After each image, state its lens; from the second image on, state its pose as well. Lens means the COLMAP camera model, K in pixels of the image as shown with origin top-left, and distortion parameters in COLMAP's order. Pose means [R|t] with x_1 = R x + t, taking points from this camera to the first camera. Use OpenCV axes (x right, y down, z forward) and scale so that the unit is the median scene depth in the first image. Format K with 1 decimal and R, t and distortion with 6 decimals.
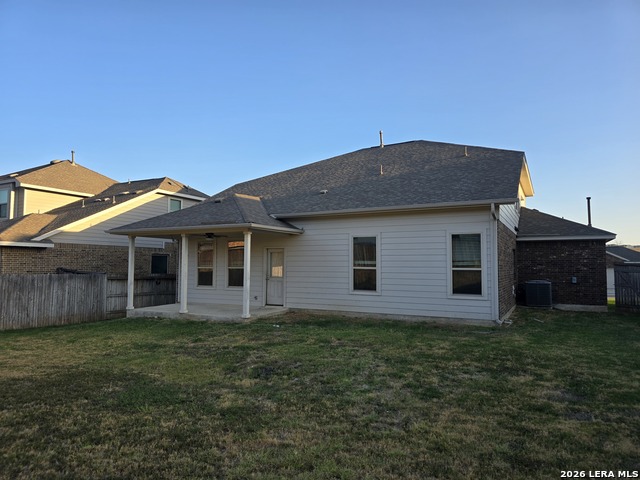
lens RADIAL K [[422.2, 0, 316.1], [0, 422.2, 237.5], [0, 0, 1]] dist [0.035810, -0.039399]
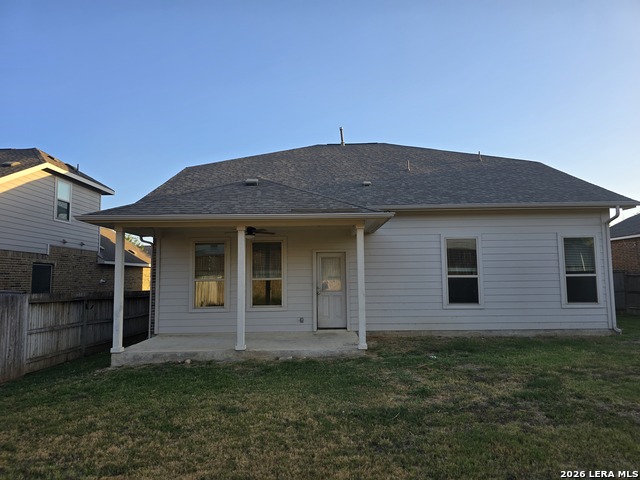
lens RADIAL K [[422.2, 0, 320.7], [0, 422.2, 240.9], [0, 0, 1]] dist [0.035810, -0.039399]
pose [[0.885708, 0.027631, 0.463420, -0.516483], [-0.015781, 0.999442, -0.029428, 0.031370], [-0.463974, 0.018752, 0.885650, 0.386920]]
